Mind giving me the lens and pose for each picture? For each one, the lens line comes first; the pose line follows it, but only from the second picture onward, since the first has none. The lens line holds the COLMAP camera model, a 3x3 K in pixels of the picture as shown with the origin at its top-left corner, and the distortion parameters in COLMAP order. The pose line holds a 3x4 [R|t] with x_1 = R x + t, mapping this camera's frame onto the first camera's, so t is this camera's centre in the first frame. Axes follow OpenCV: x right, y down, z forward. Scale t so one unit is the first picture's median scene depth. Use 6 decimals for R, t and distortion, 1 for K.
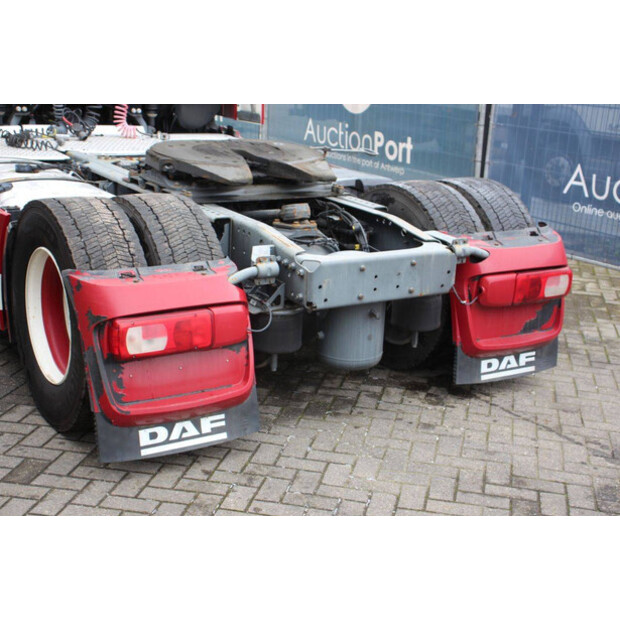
lens RADIAL K [[969.1, 0, 315.8], [0, 969.1, 315.8], [0, 0, 1]] dist [0.148109, 0.000000]
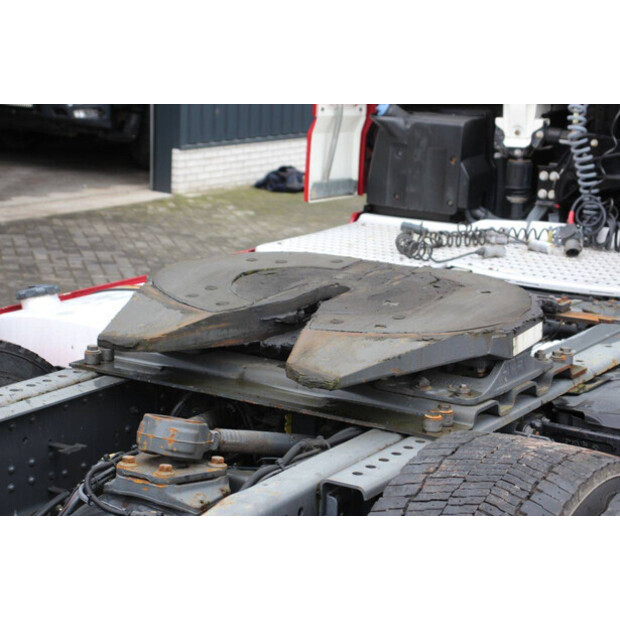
lens RADIAL K [[1393.1, 0, 313.1], [0, 1393.1, 309.6], [0, 0, 1]] dist [0.451455, 0.000000]
pose [[0.436320, 0.145947, -0.887876, 0.511301], [-0.265462, 0.963716, 0.027960, -0.184935], [0.859741, 0.223498, 0.459232, 0.738389]]
